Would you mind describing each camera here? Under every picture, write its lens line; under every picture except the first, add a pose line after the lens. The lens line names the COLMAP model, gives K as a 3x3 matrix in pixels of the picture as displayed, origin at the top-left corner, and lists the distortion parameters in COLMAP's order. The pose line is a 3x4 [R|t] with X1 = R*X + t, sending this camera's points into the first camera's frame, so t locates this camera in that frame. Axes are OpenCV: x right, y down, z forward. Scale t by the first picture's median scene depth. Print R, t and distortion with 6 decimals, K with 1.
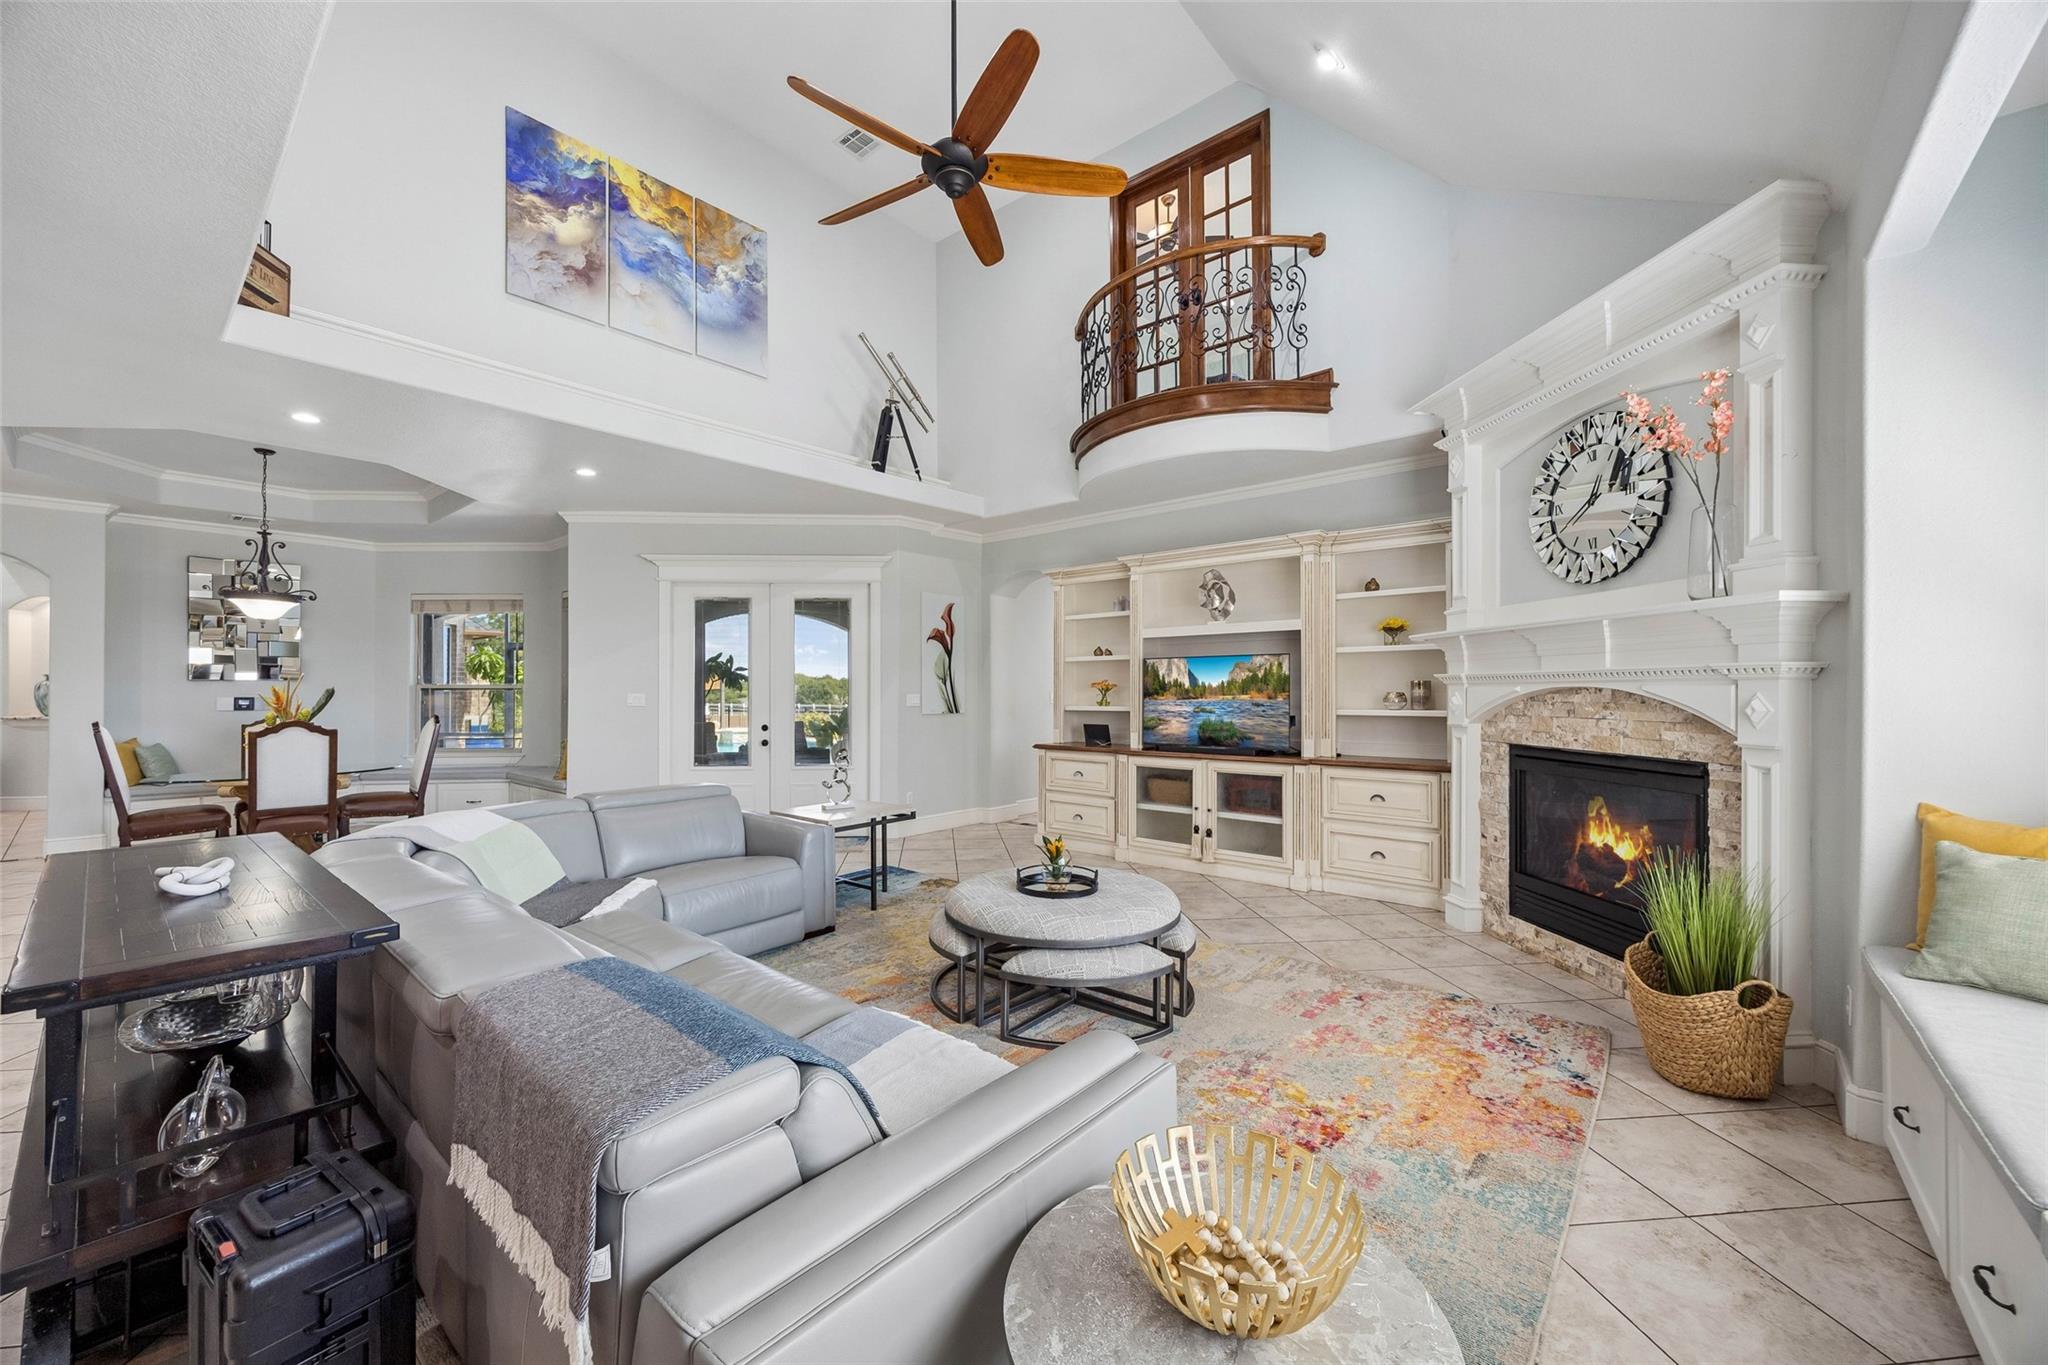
lens RADIAL K [[780.6, 0, 1016.2], [0, 780.6, 684.4], [0, 0, 1]] dist [-0.003988, -0.000047]
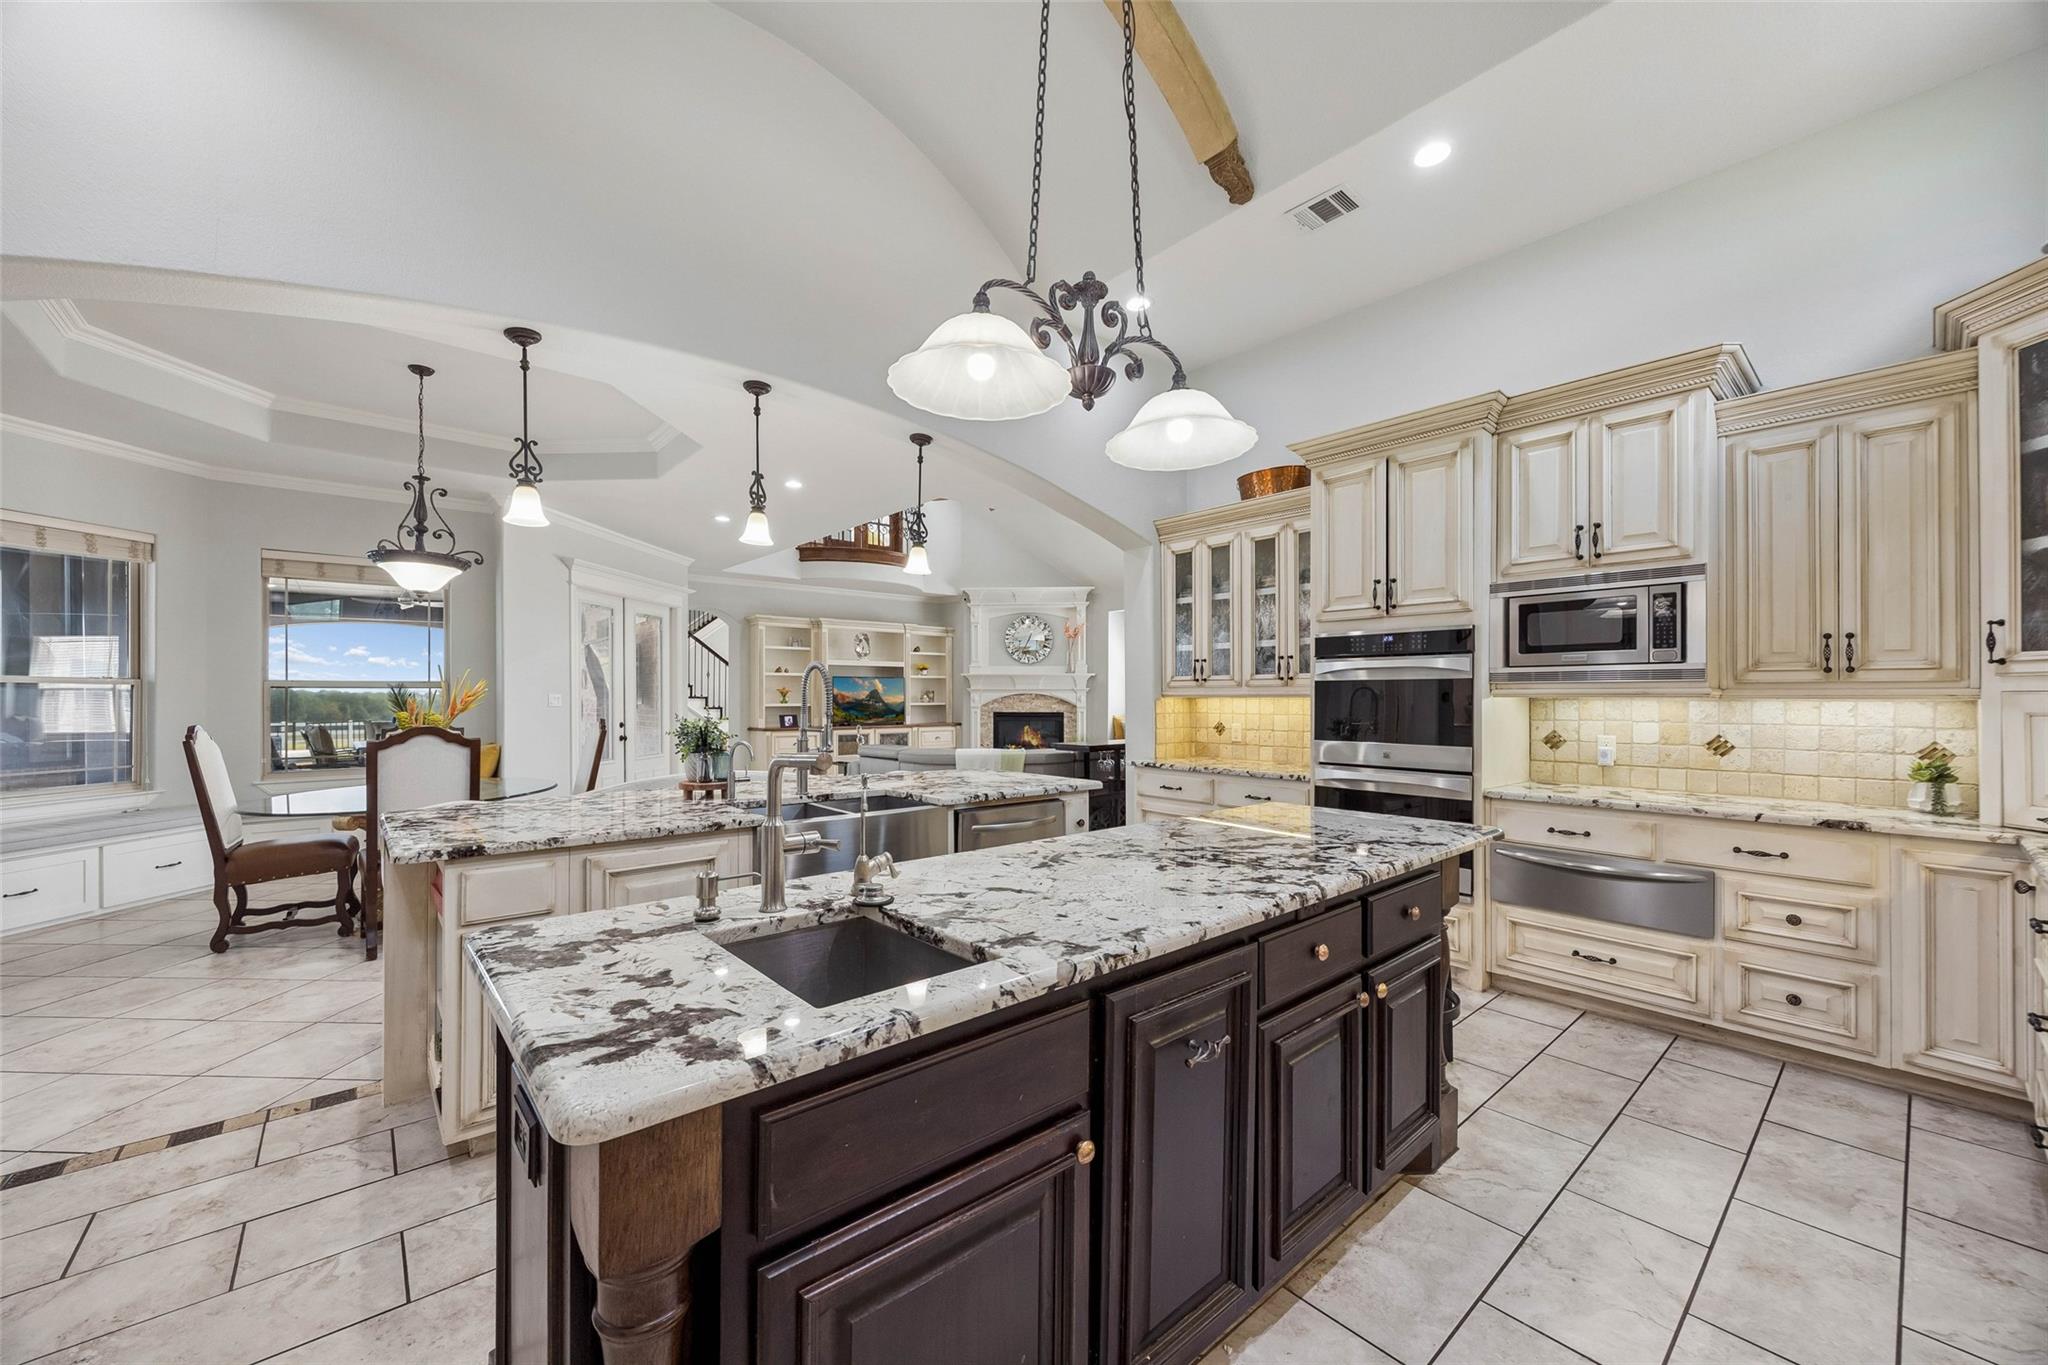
lens RADIAL K [[780.6, 0, 1020.2], [0, 780.6, 693.7], [0, 0, 1]] dist [-0.003988, -0.000047]
pose [[0.154750, 0.008045, 0.987921, -2.075421], [-0.006586, 0.999953, -0.007111, 0.022522], [-0.987932, -0.005406, 0.154796, 0.386336]]
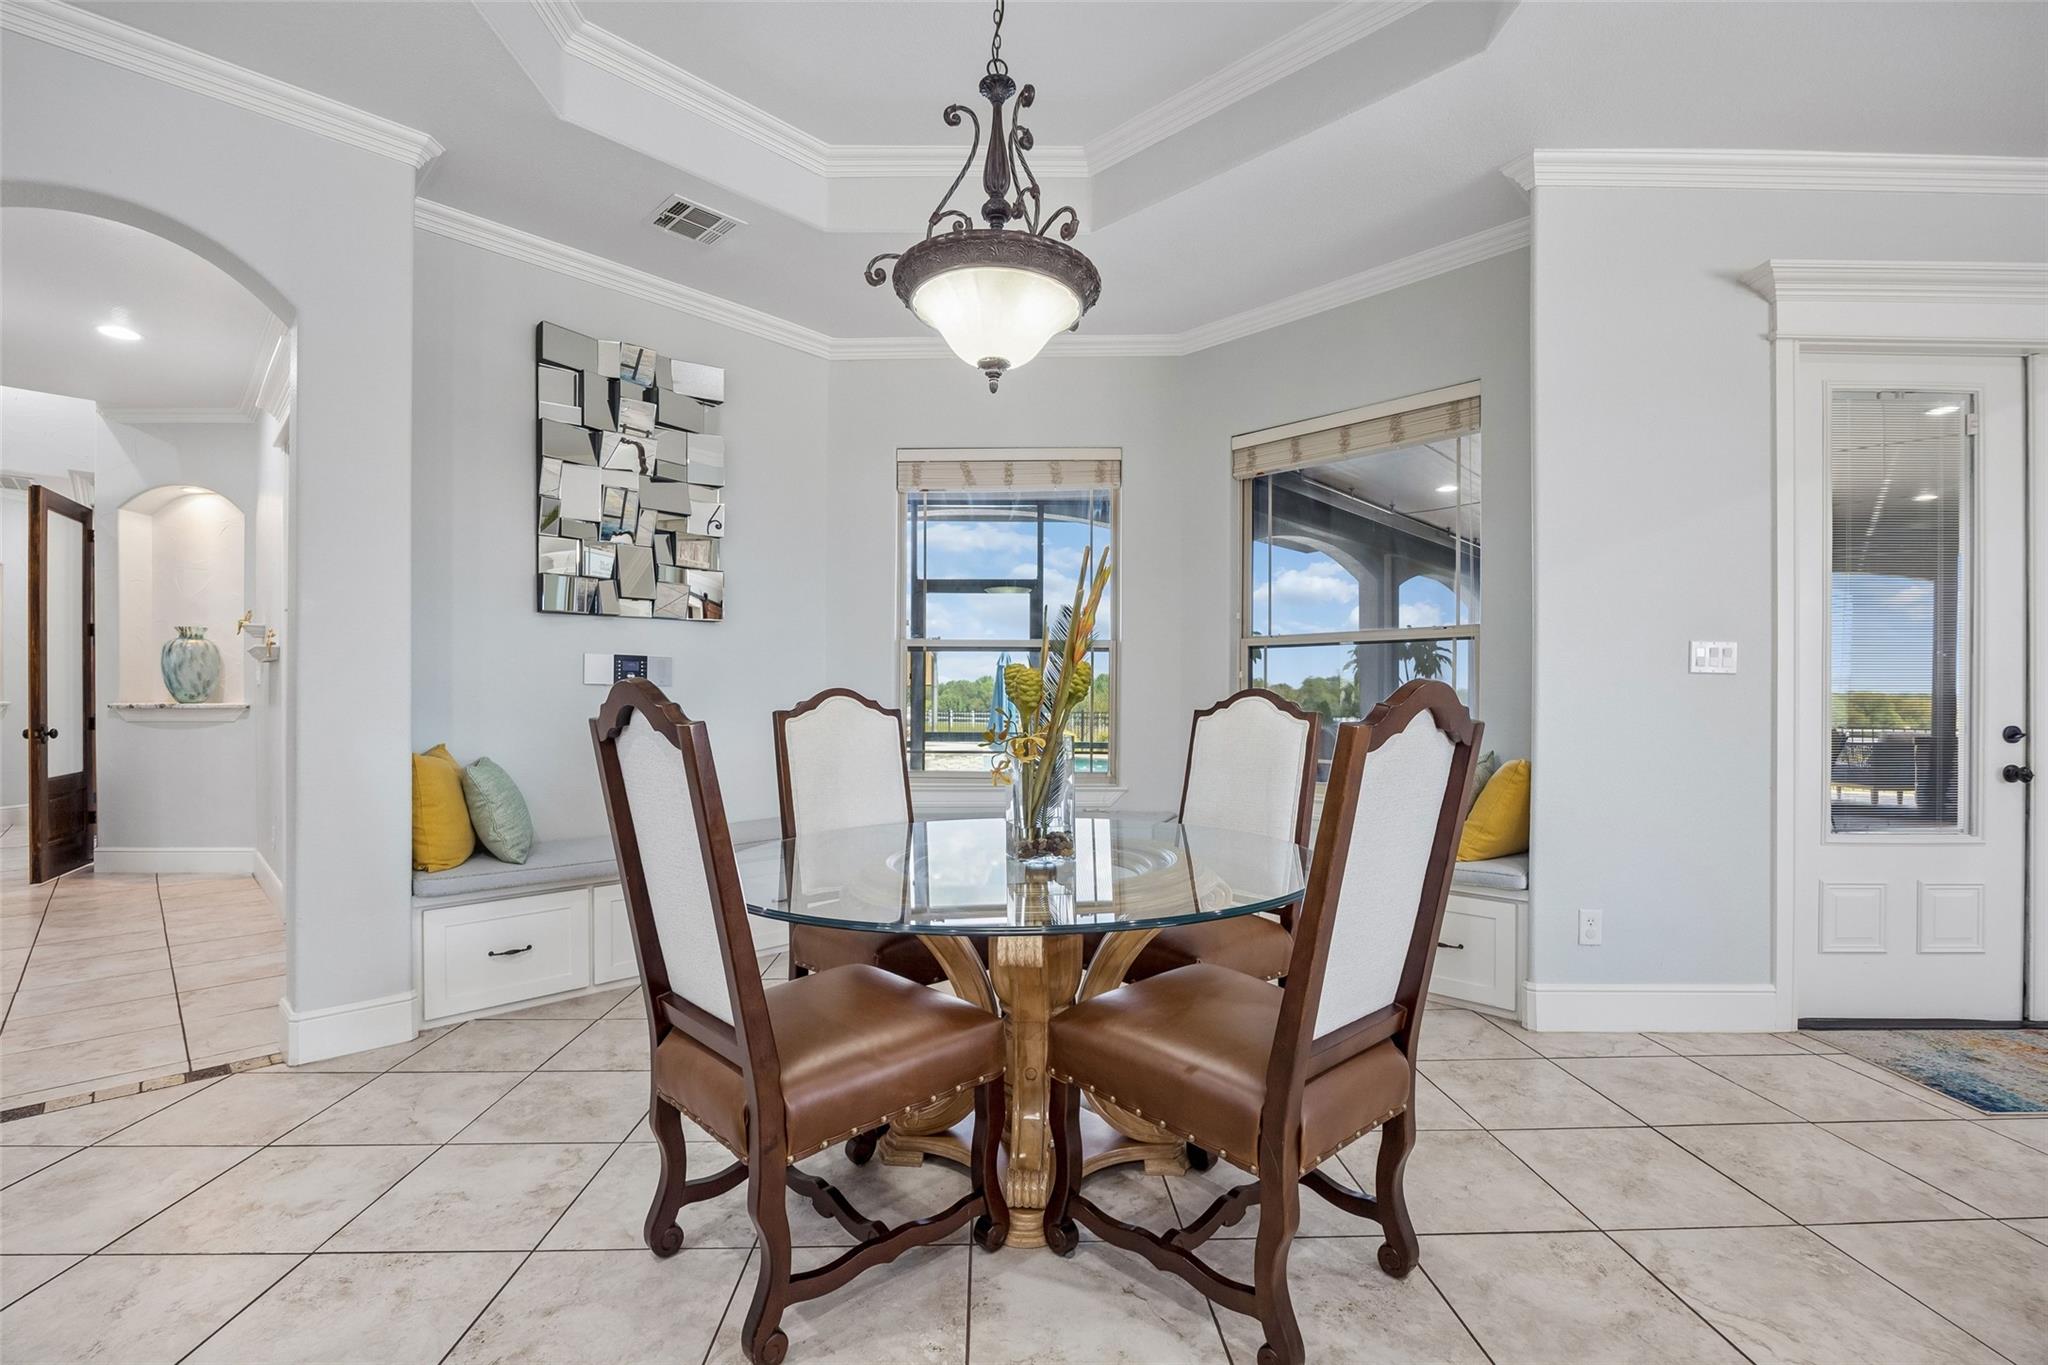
lens RADIAL K [[897.3, 0, 1032.7], [0, 897.3, 701.2], [0, 0, 1]] dist [-0.018579, 0.000496]
pose [[0.997397, 0.006795, -0.071791, -1.181695], [-0.006123, 0.999935, 0.009582, 0.058846], [0.071852, -0.009118, 0.997374, 0.824096]]
